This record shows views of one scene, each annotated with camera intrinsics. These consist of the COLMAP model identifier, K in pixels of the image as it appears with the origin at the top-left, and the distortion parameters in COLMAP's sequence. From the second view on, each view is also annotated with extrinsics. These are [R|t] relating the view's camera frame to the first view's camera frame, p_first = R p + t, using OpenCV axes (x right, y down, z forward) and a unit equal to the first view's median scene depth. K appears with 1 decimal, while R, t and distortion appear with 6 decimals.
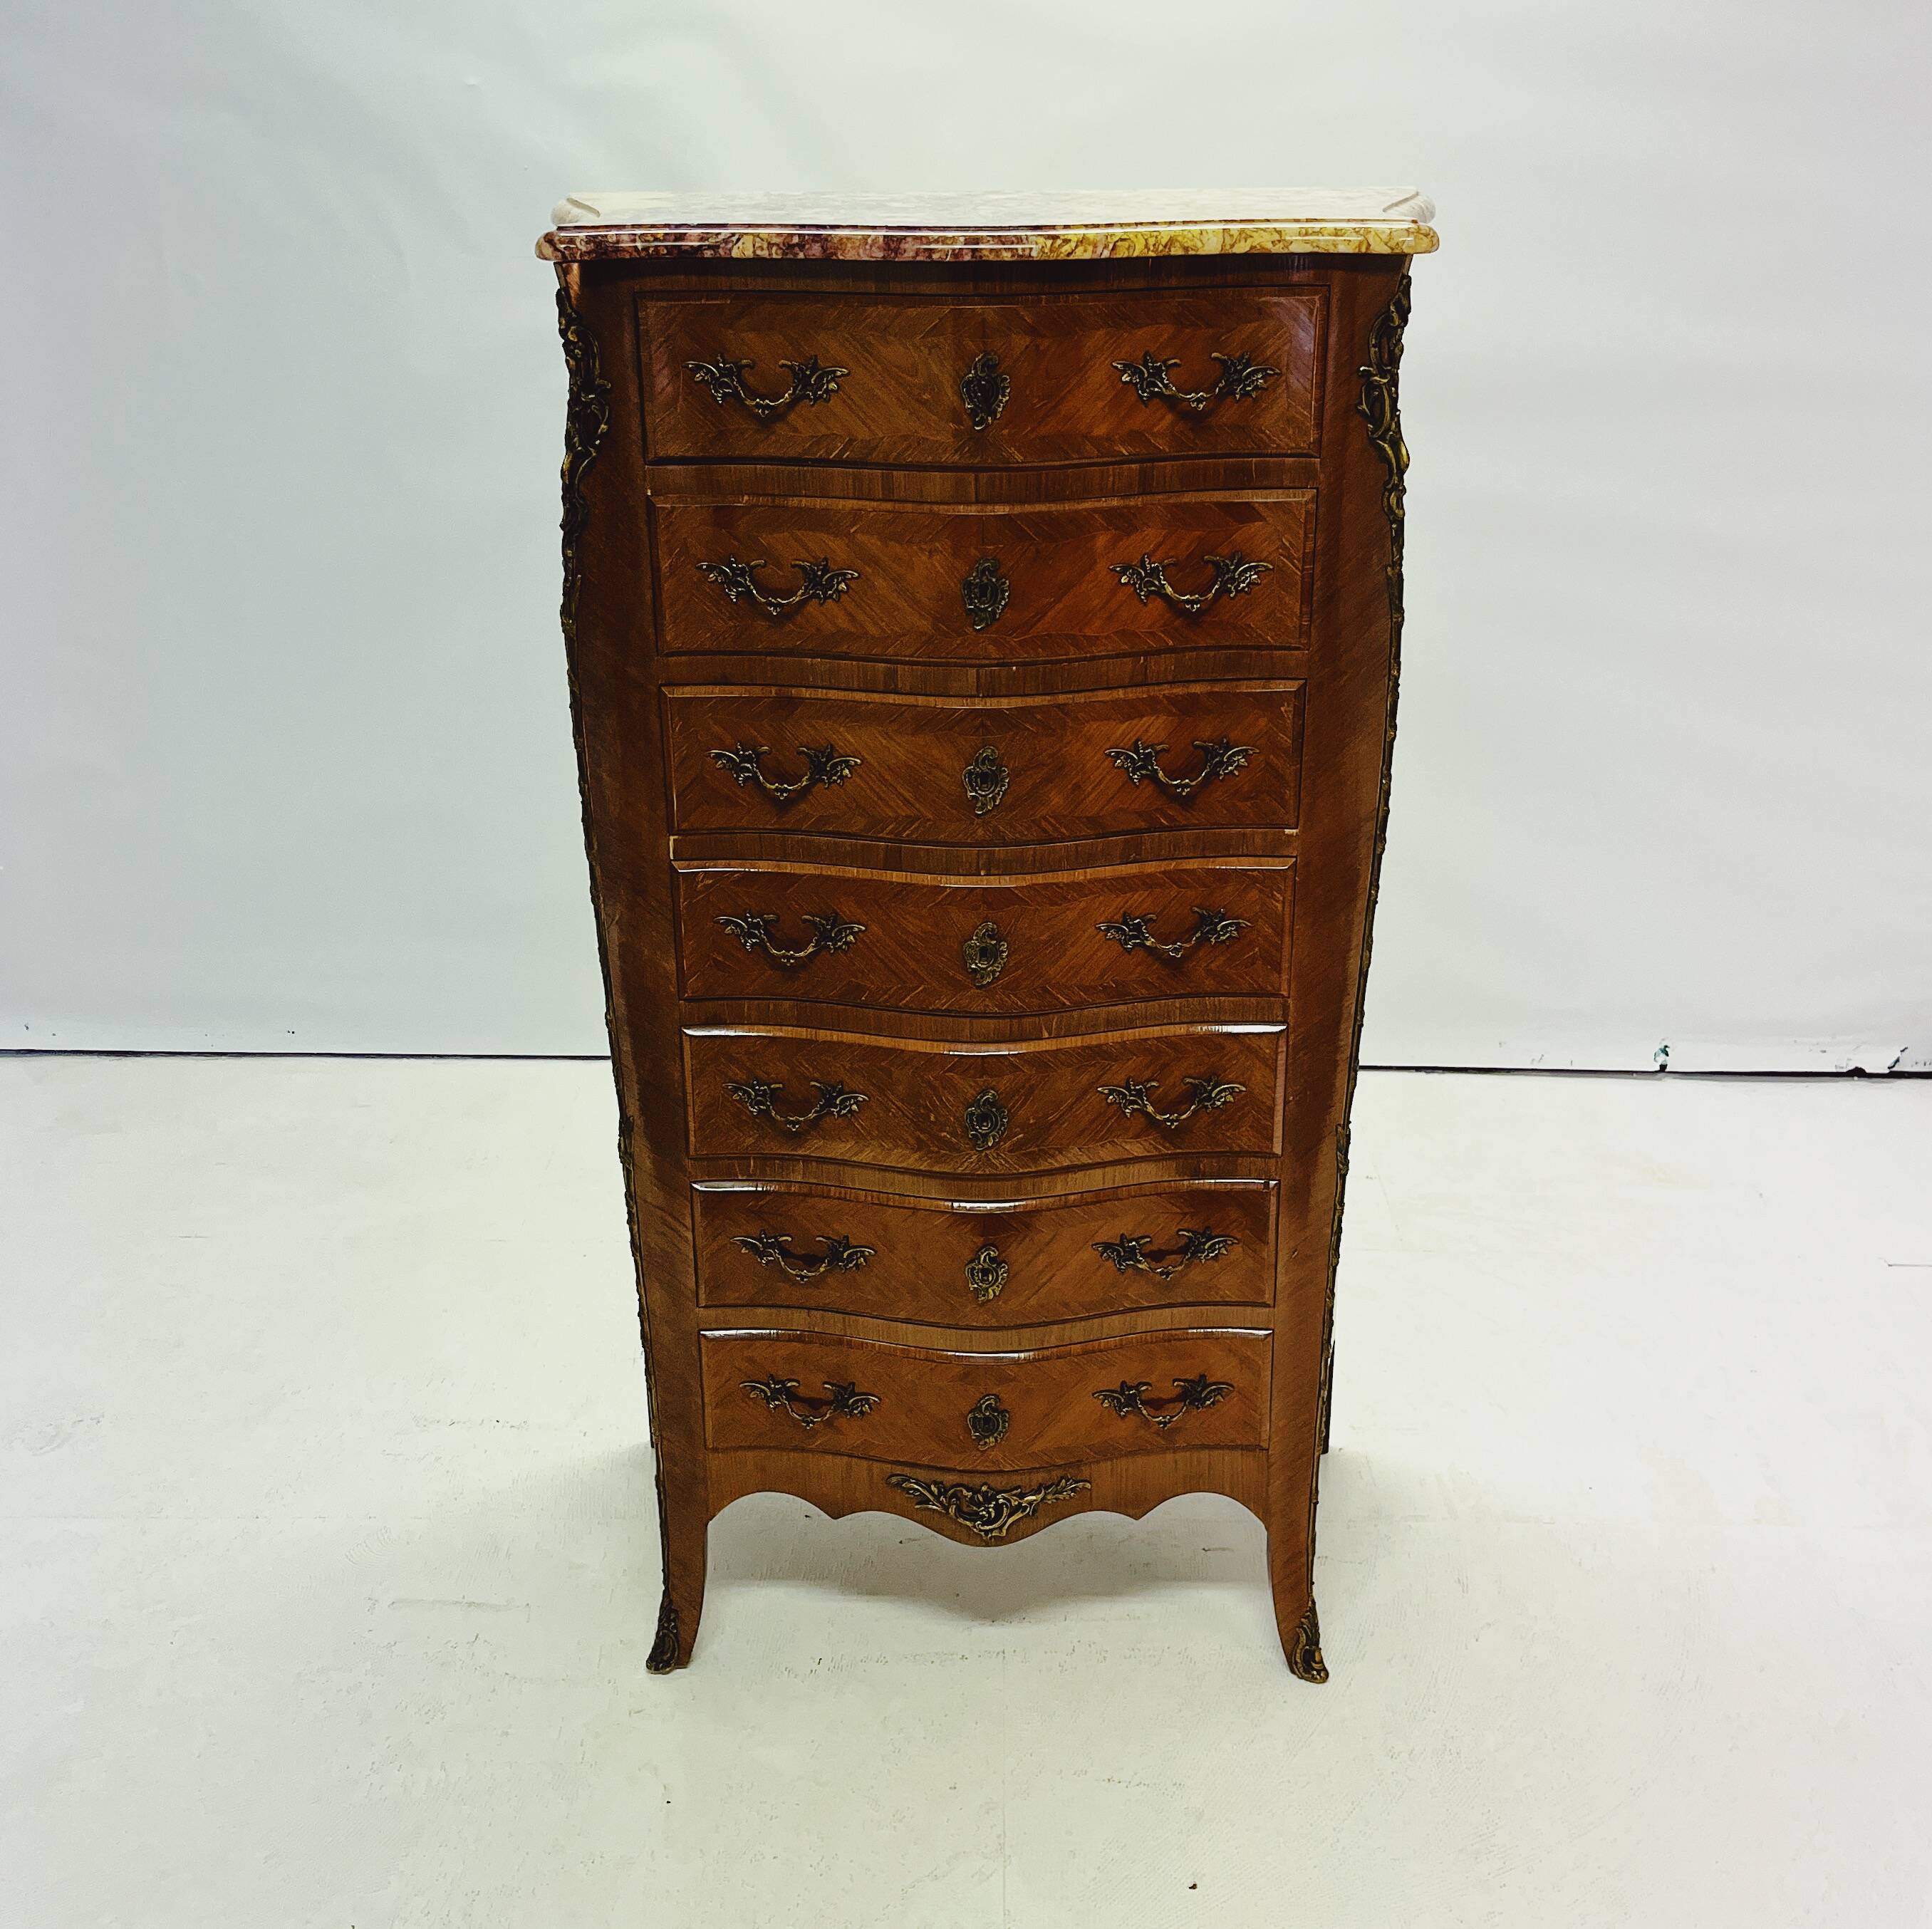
lens RADIAL K [[2134.0, 0, 966.0], [0, 2134.0, 964.5], [0, 0, 1]] dist [0.026735, -0.005226]
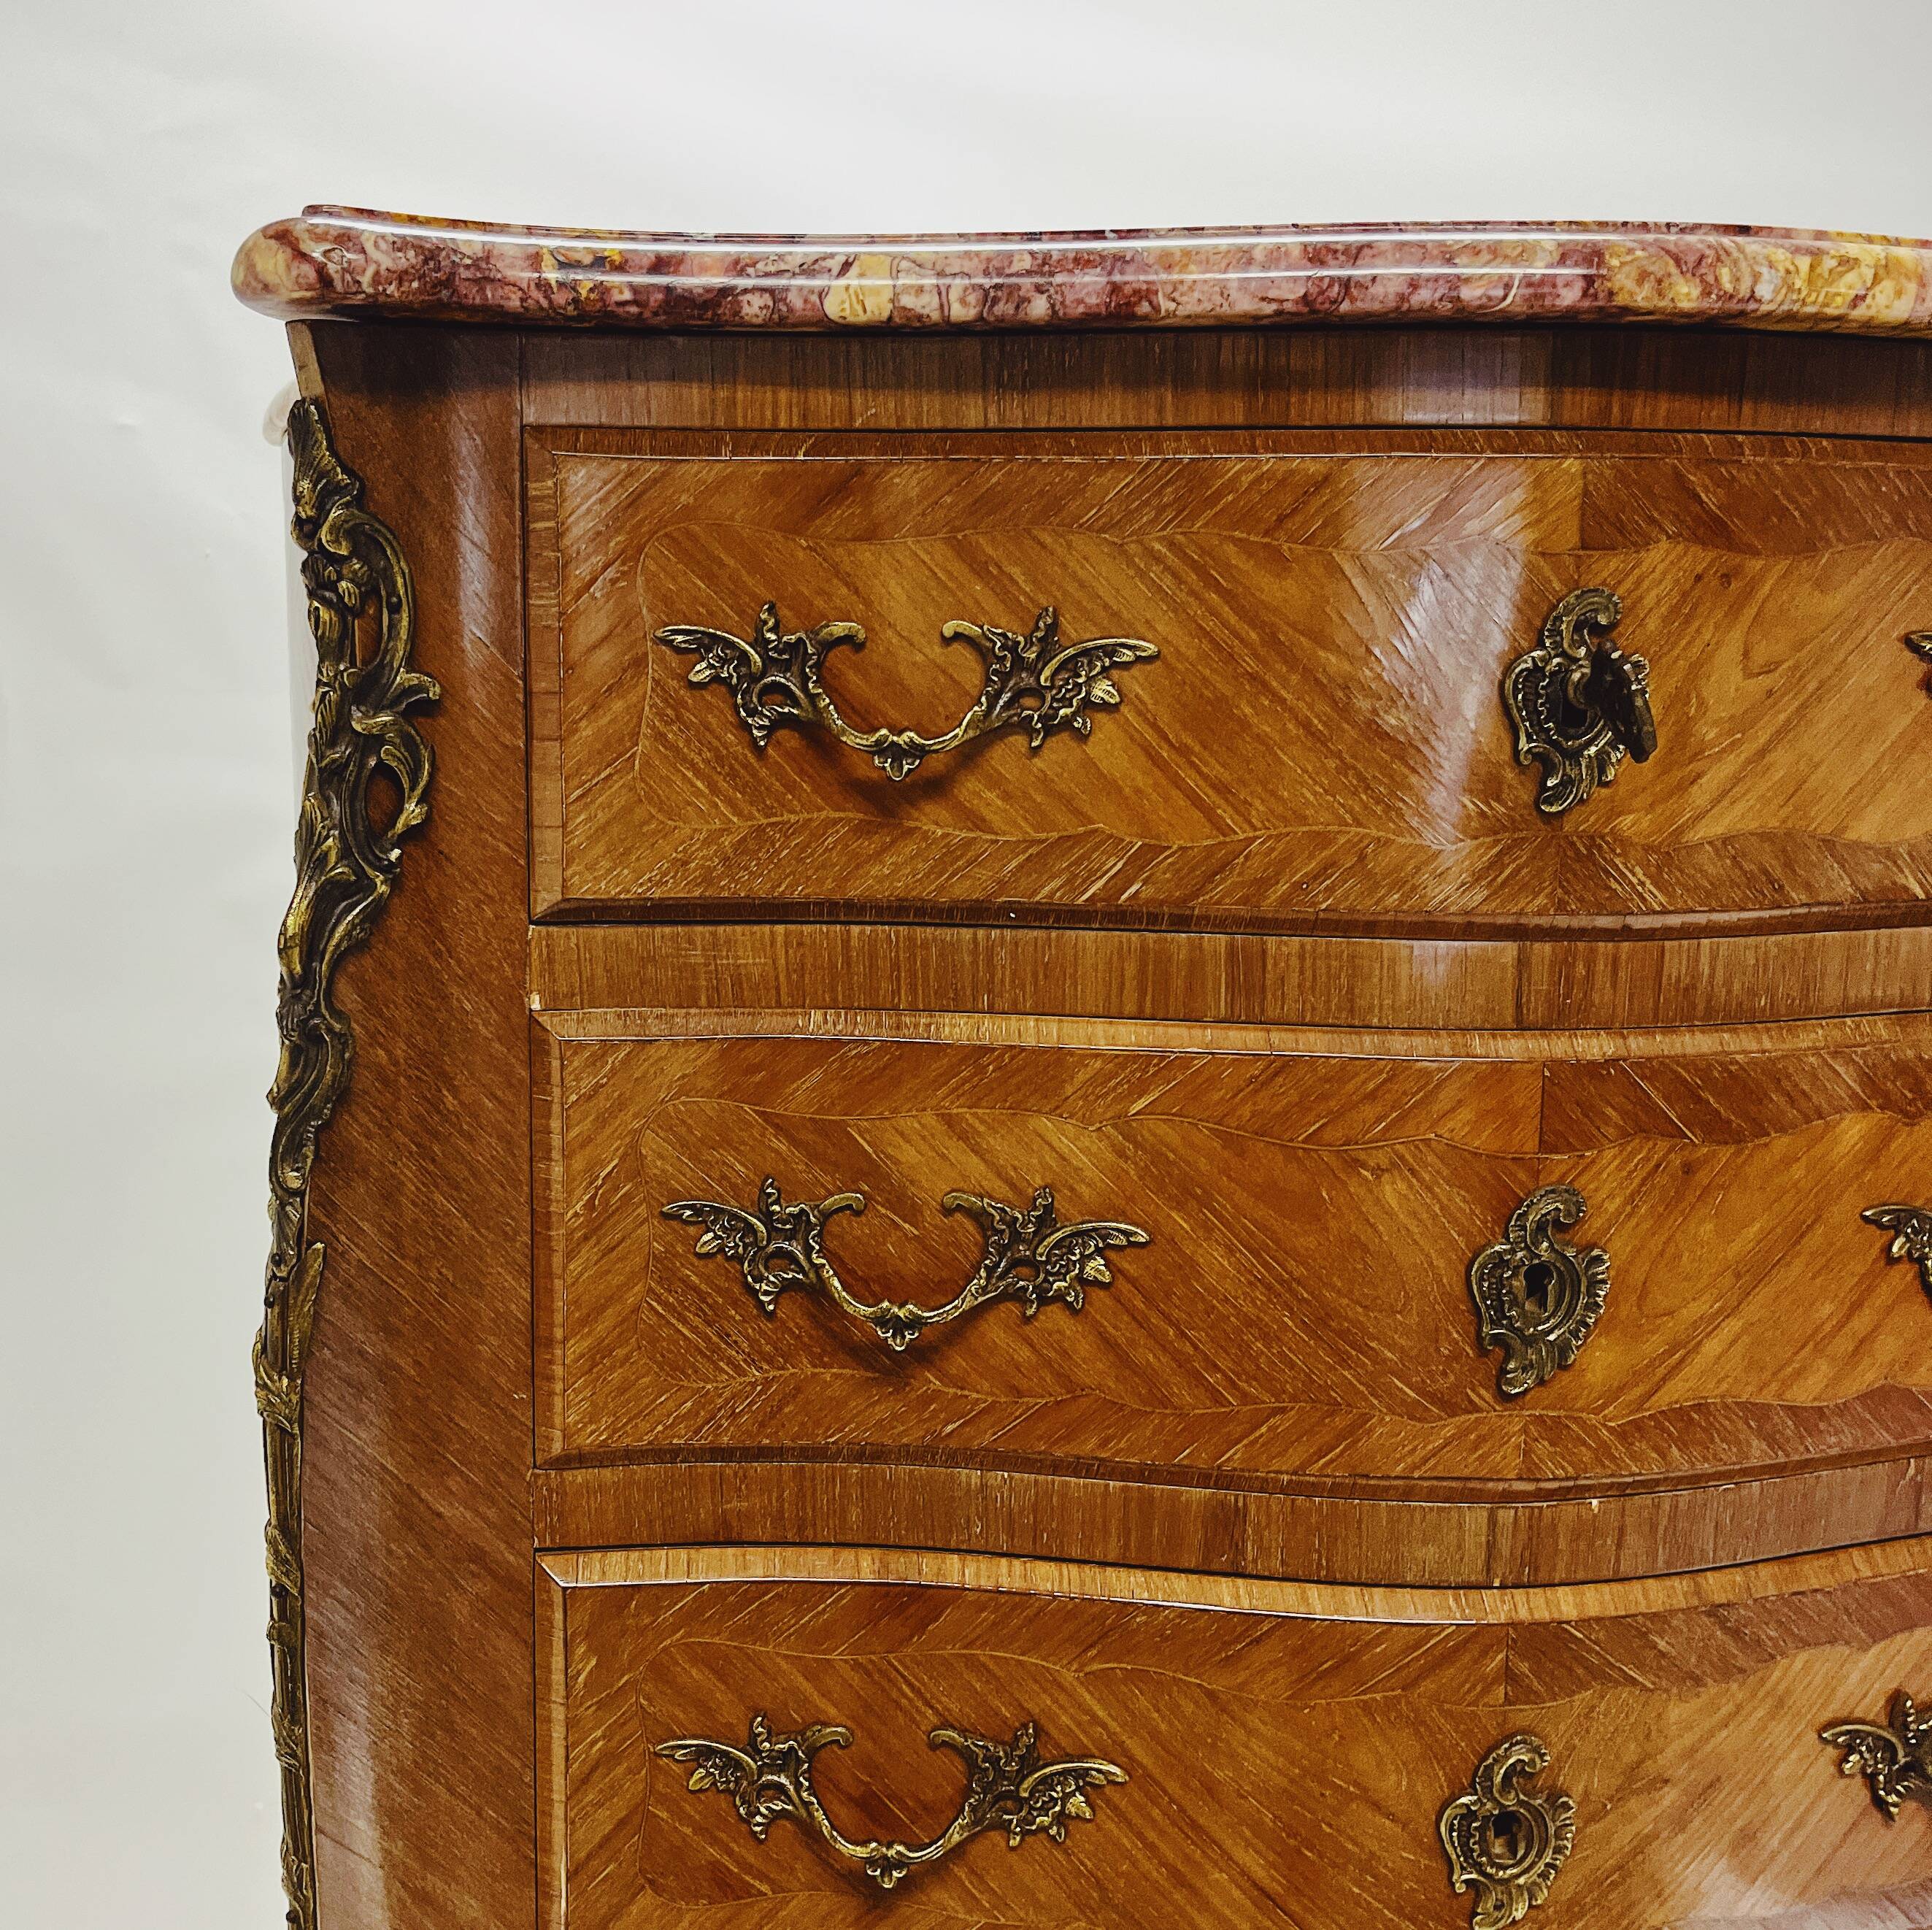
lens RADIAL K [[2235.4, 0, 830.4], [0, 2235.4, 1043.1], [0, 0, 1]] dist [0.039468, -0.024494]
pose [[0.996281, 0.002285, 0.086129, -0.126794], [0.017841, 0.972511, -0.232171, -0.125216], [-0.084292, 0.232845, 0.968854, 0.625087]]
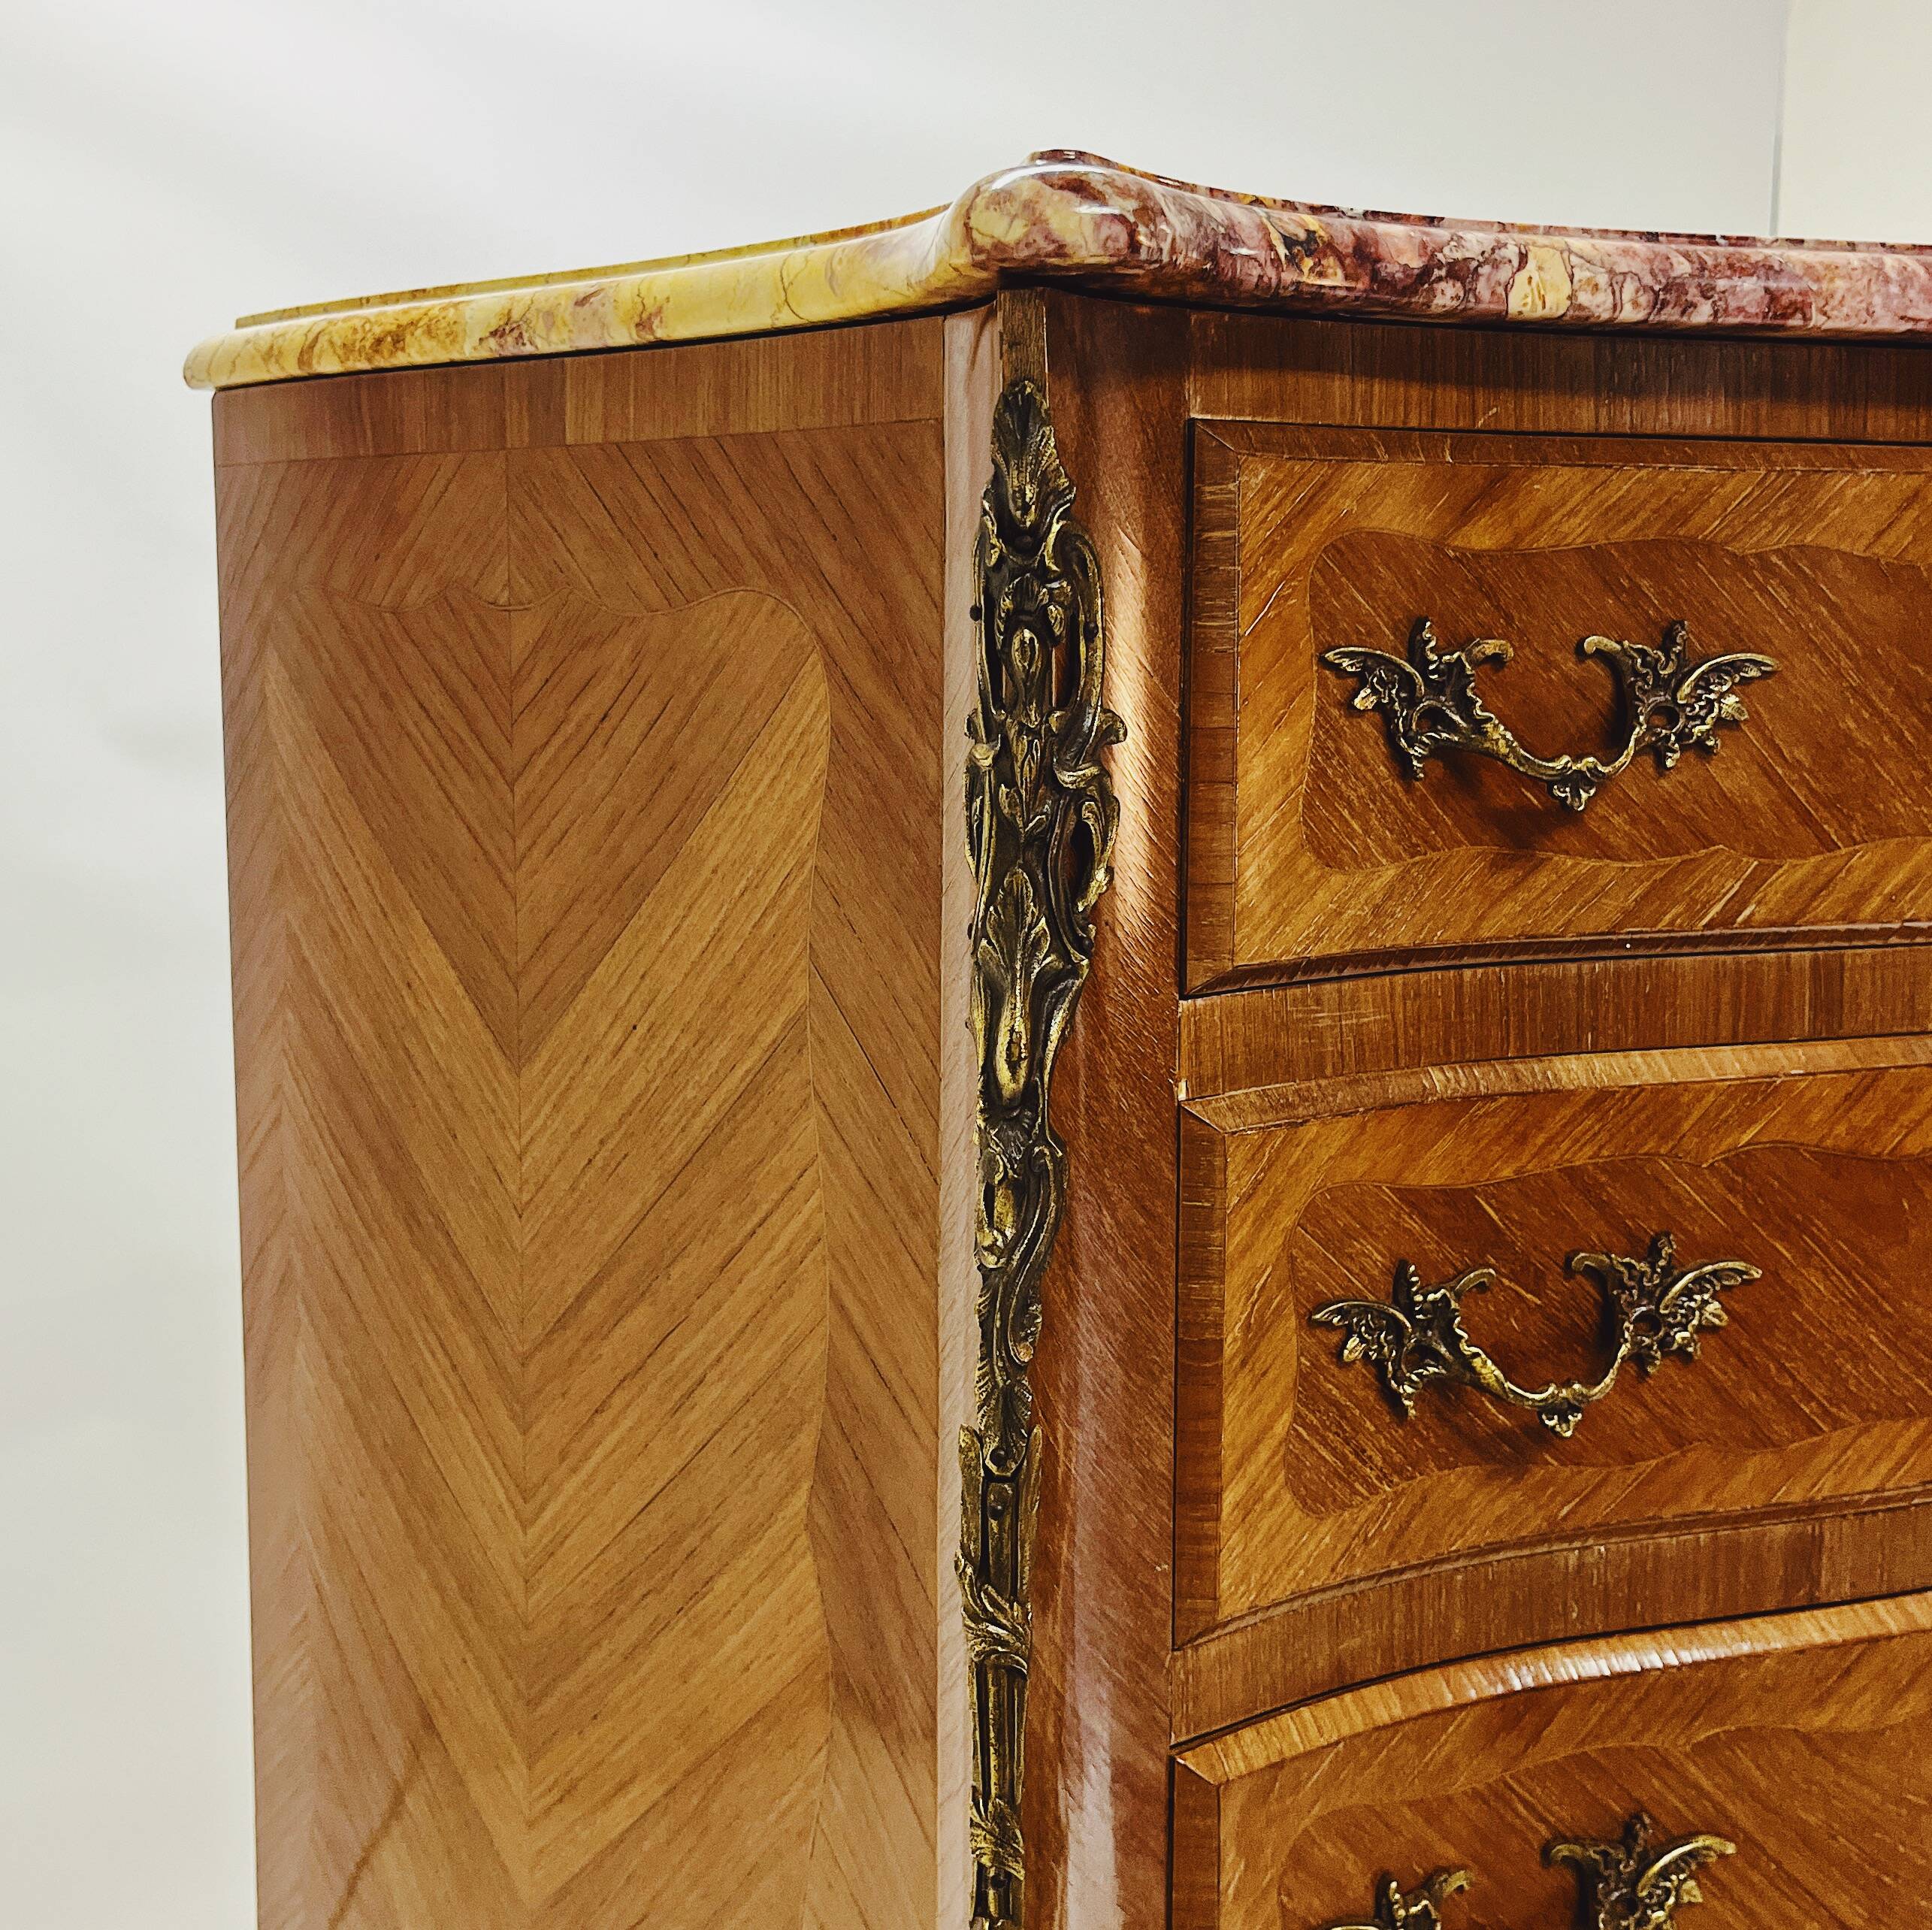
lens RADIAL K [[2224.1, 0, 910.6], [0, 2224.1, 829.5], [0, 0, 1]] dist [0.014158, -0.010542]
pose [[0.856834, -0.045106, 0.513616, -0.319528], [0.192260, 0.952269, -0.237108, -0.183338], [-0.478405, 0.301910, 0.824608, 0.731536]]
